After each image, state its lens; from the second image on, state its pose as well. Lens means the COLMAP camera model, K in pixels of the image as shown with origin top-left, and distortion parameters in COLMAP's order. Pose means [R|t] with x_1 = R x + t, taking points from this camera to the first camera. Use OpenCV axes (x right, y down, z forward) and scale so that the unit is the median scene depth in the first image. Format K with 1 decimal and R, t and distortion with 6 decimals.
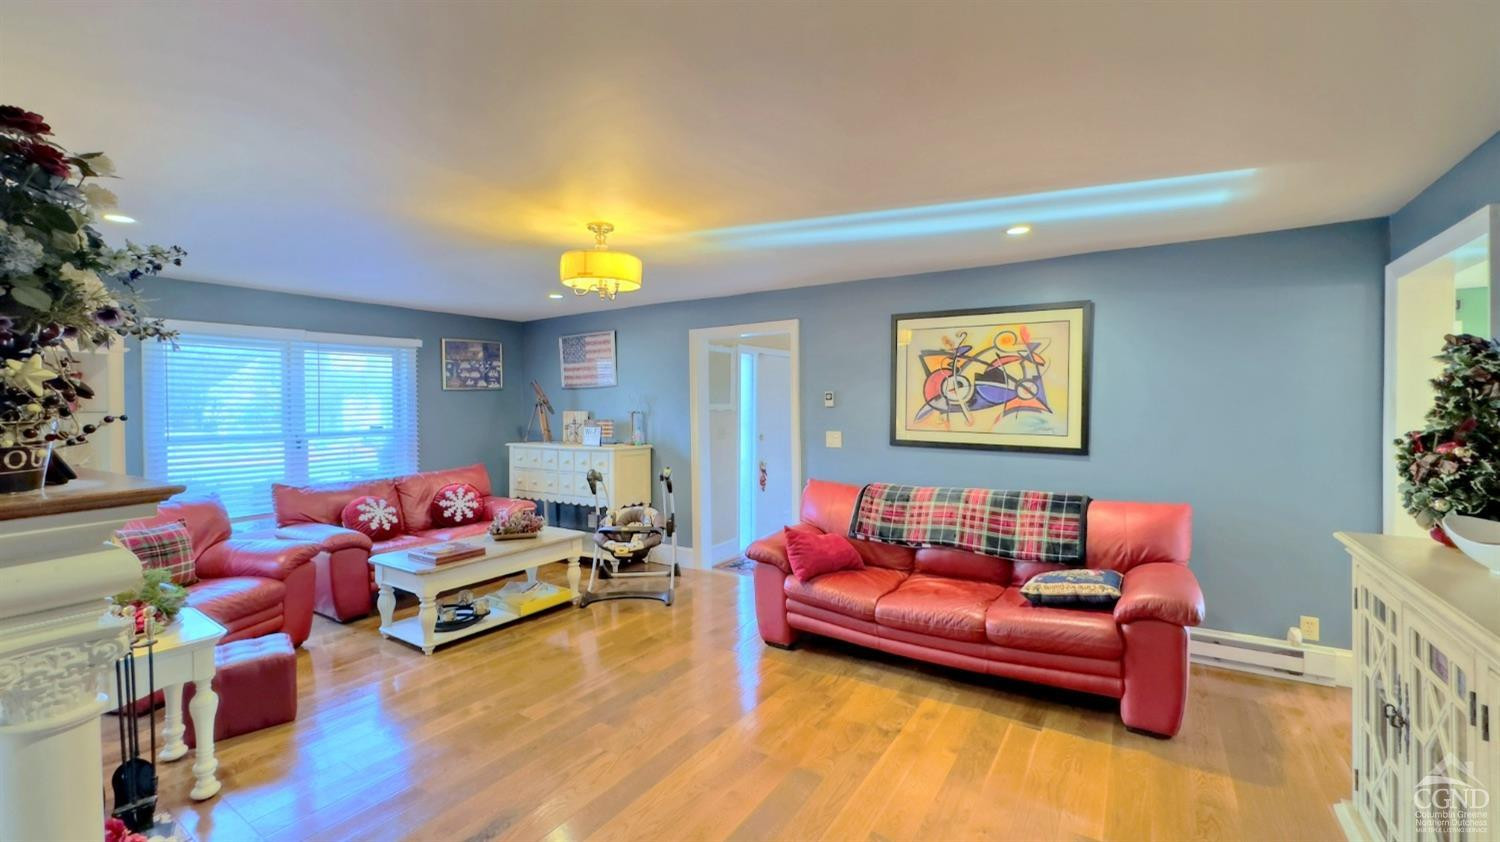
lens RADIAL K [[596.3, 0, 750.0], [0, 596.3, 421.0], [0, 0, 1]] dist [0.000862, 0.000150]
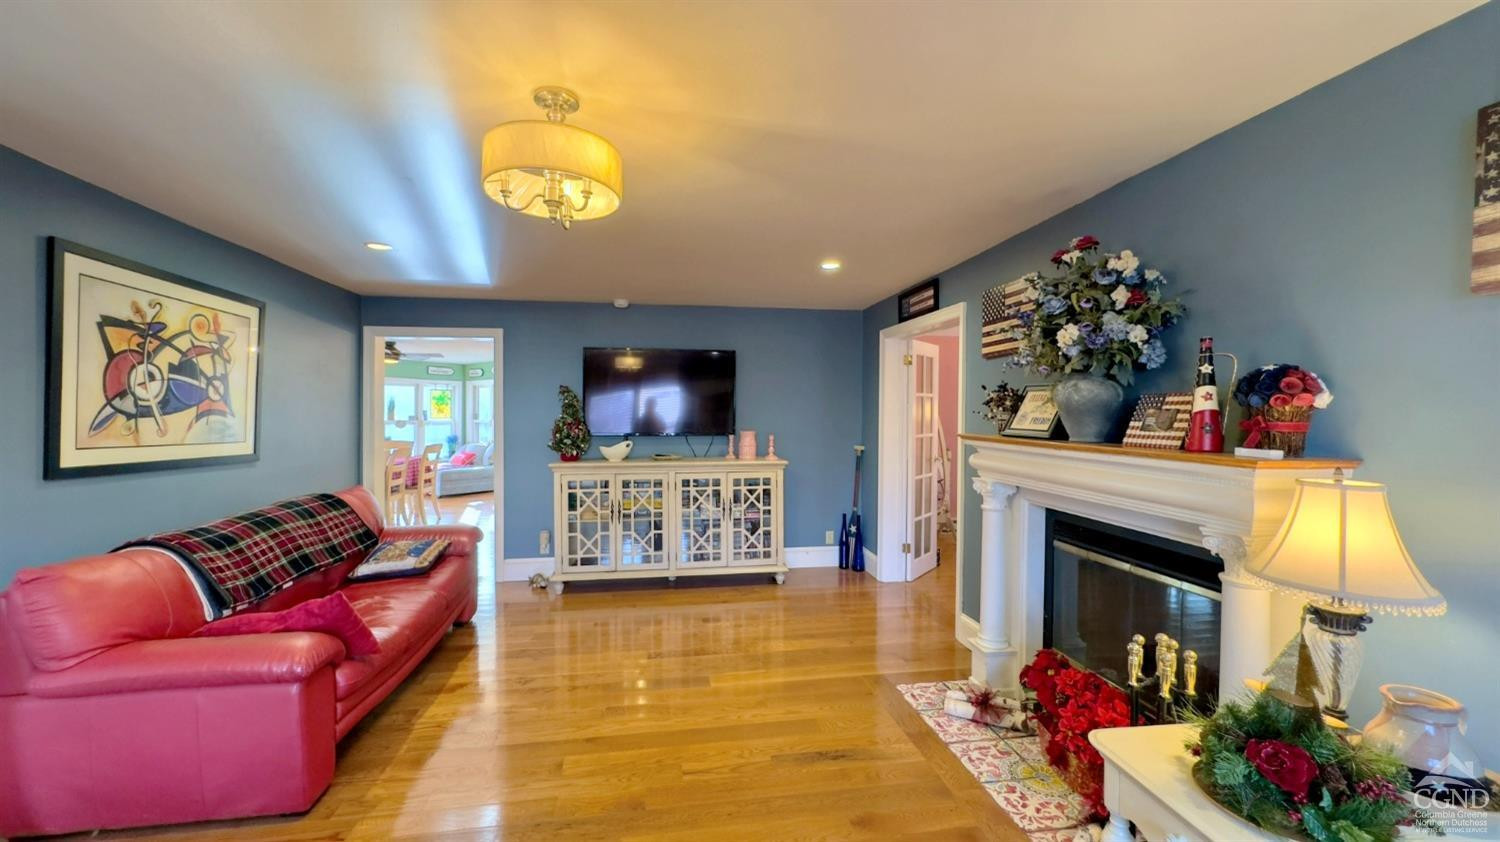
lens RADIAL K [[596.3, 0, 750.0], [0, 596.3, 421.0], [0, 0, 1]] dist [0.000862, 0.000150]
pose [[-0.689771, -0.007837, 0.723985, -0.636857], [0.015802, 0.999540, 0.025876, -0.017546], [-0.723855, 0.029289, -0.689330, 0.999170]]
